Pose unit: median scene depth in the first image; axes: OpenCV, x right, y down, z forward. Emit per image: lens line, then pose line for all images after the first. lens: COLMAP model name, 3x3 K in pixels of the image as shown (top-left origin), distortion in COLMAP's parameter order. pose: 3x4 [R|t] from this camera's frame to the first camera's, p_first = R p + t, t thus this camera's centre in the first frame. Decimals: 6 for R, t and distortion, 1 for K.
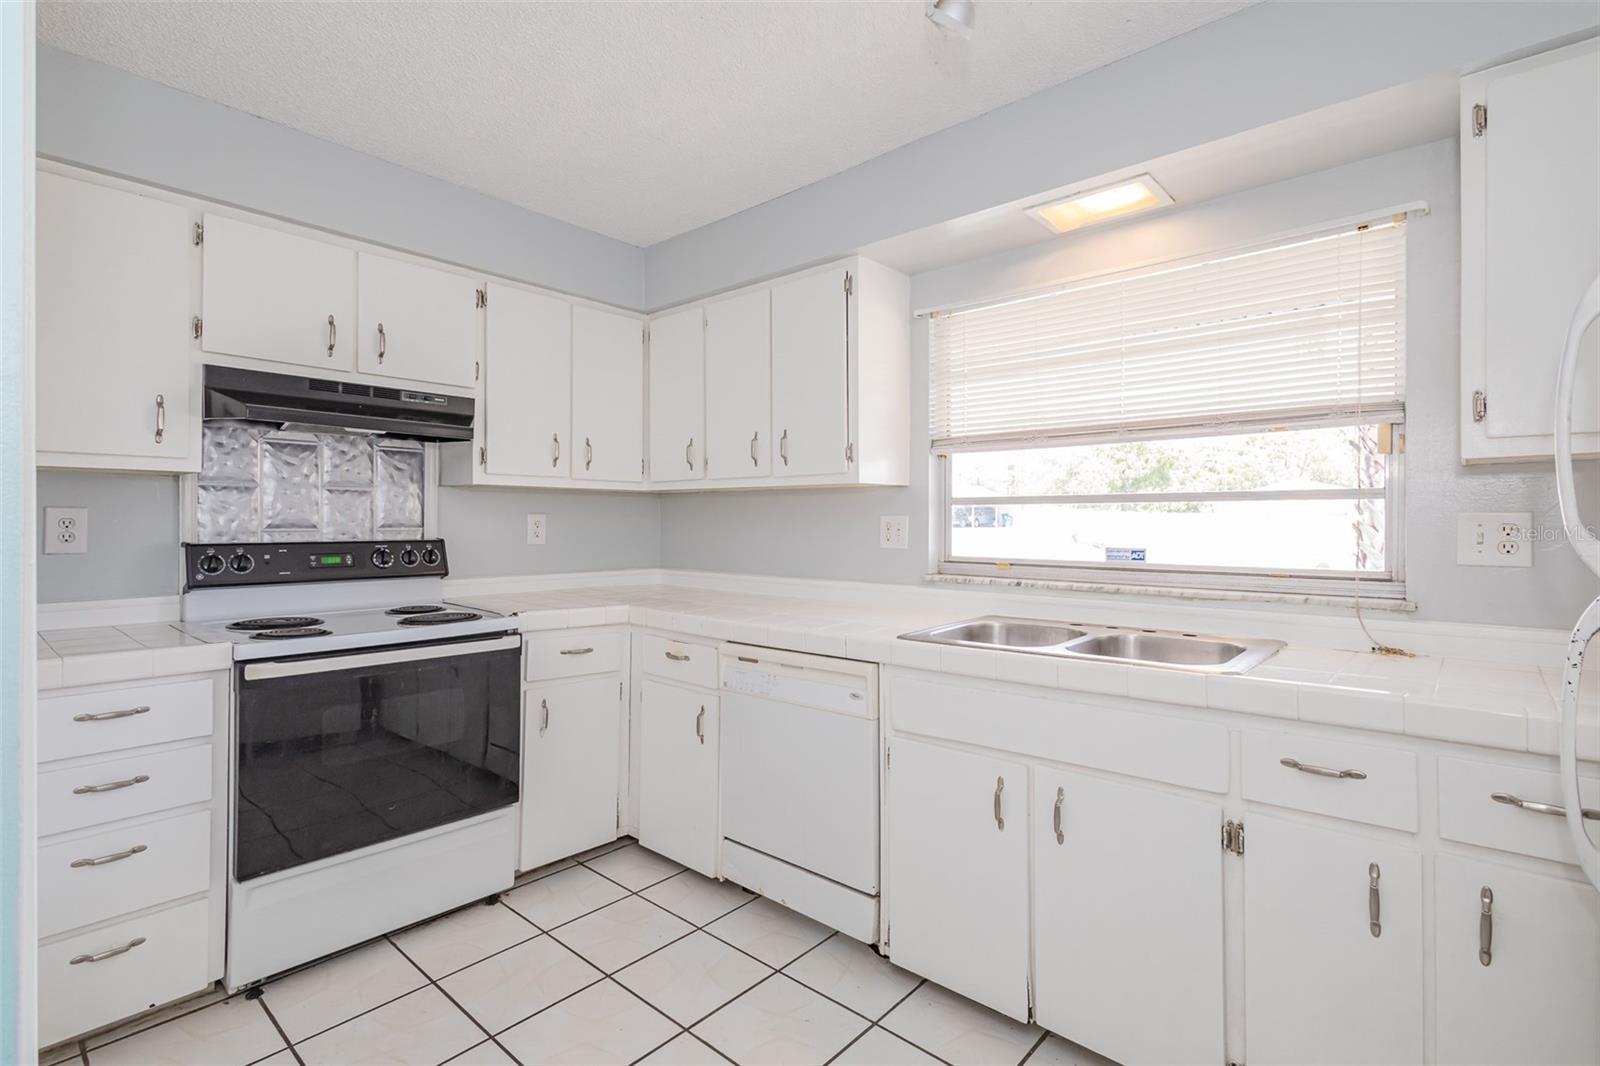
lens RADIAL K [[755.7, 0, 795.7], [0, 755.7, 521.3], [0, 0, 1]] dist [0.010829, 0.000369]
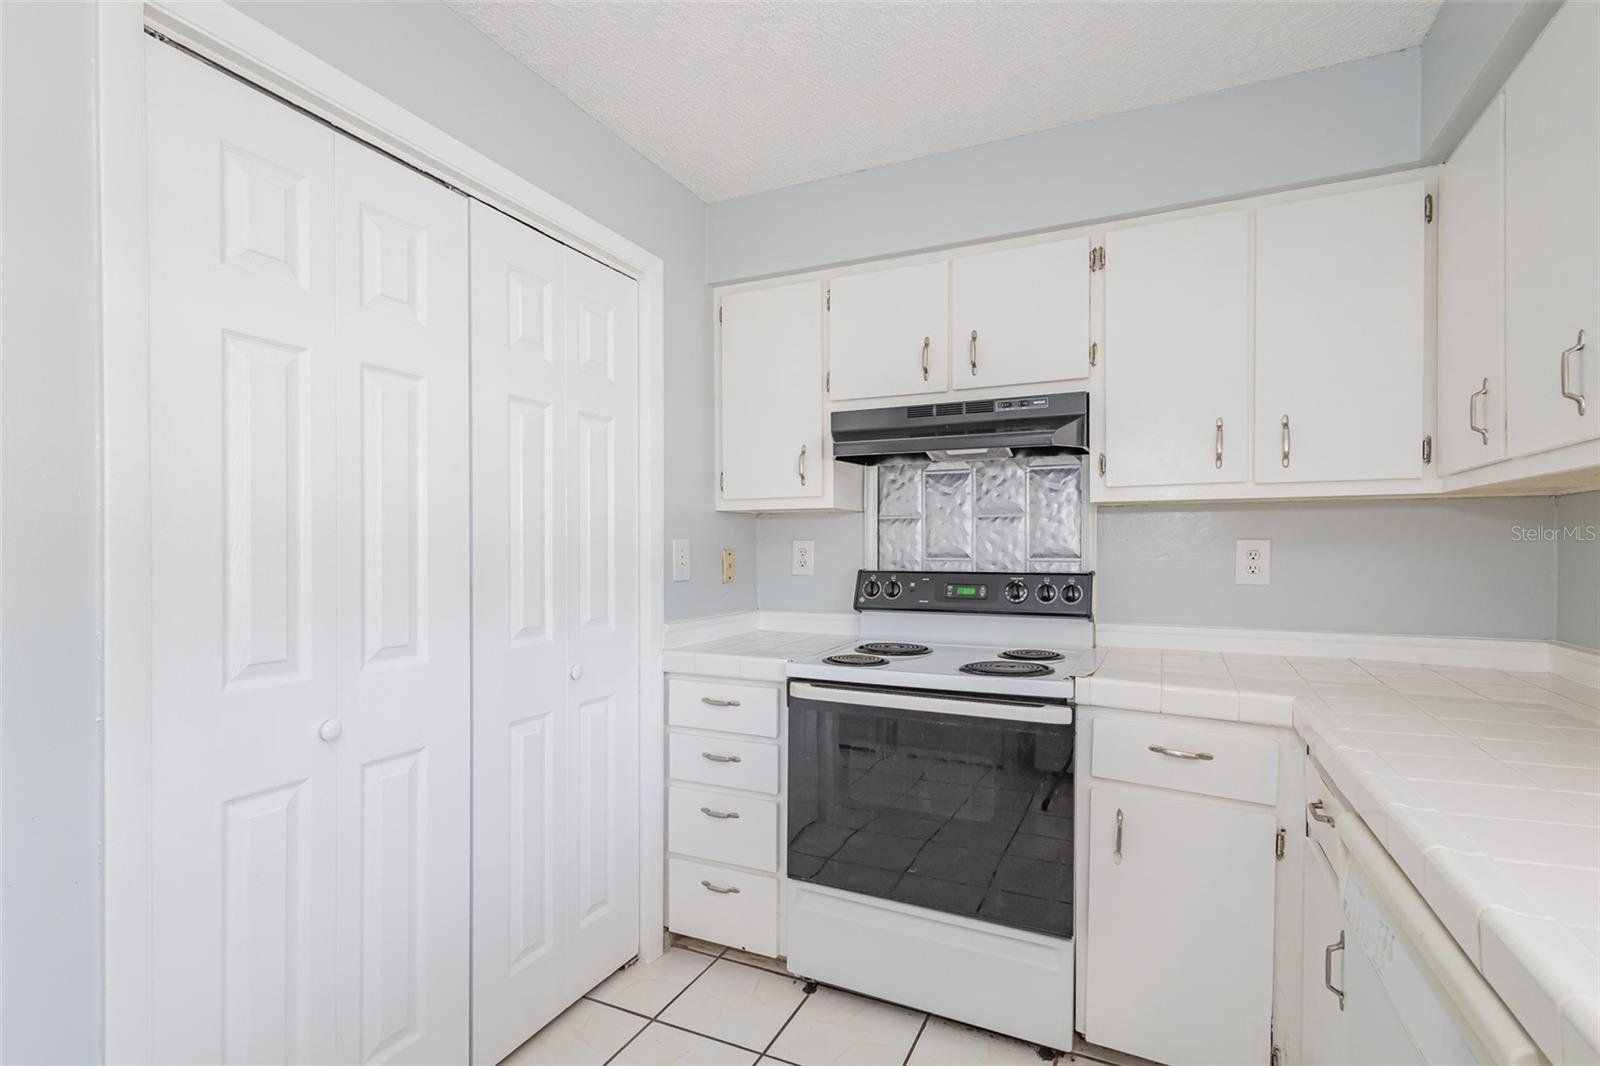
lens RADIAL K [[755.7, 0, 794.9], [0, 755.7, 551.8], [0, 0, 1]] dist [0.010829, 0.000369]
pose [[0.292696, 0.000689, -0.956205, 0.232492], [0.001245, 0.999999, 0.001102, 0.000170], [0.956205, -0.001513, 0.292694, 0.500208]]
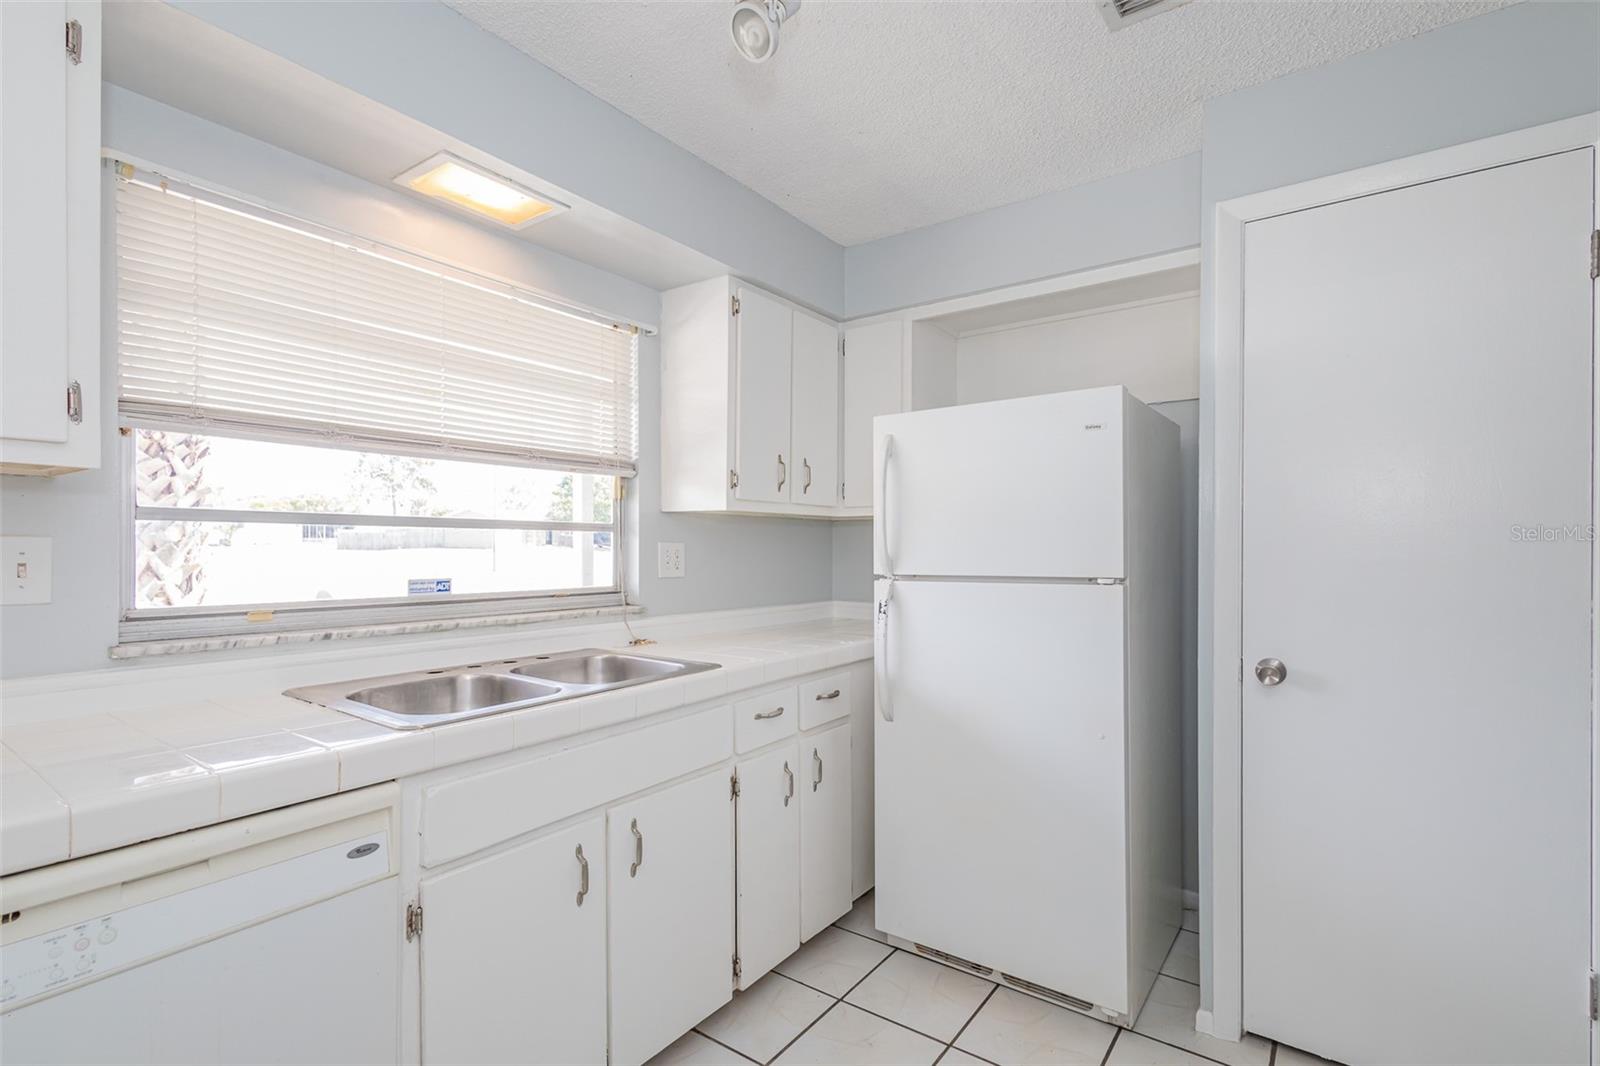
lens RADIAL K [[755.7, 0, 796.8], [0, 755.7, 559.4], [0, 0, 1]] dist [0.010829, 0.000369]
pose [[-0.099122, -0.014749, 0.994966, -0.864408], [-0.003405, 0.999889, 0.014483, -0.002761], [-0.995069, -0.001953, -0.099161, 1.186467]]
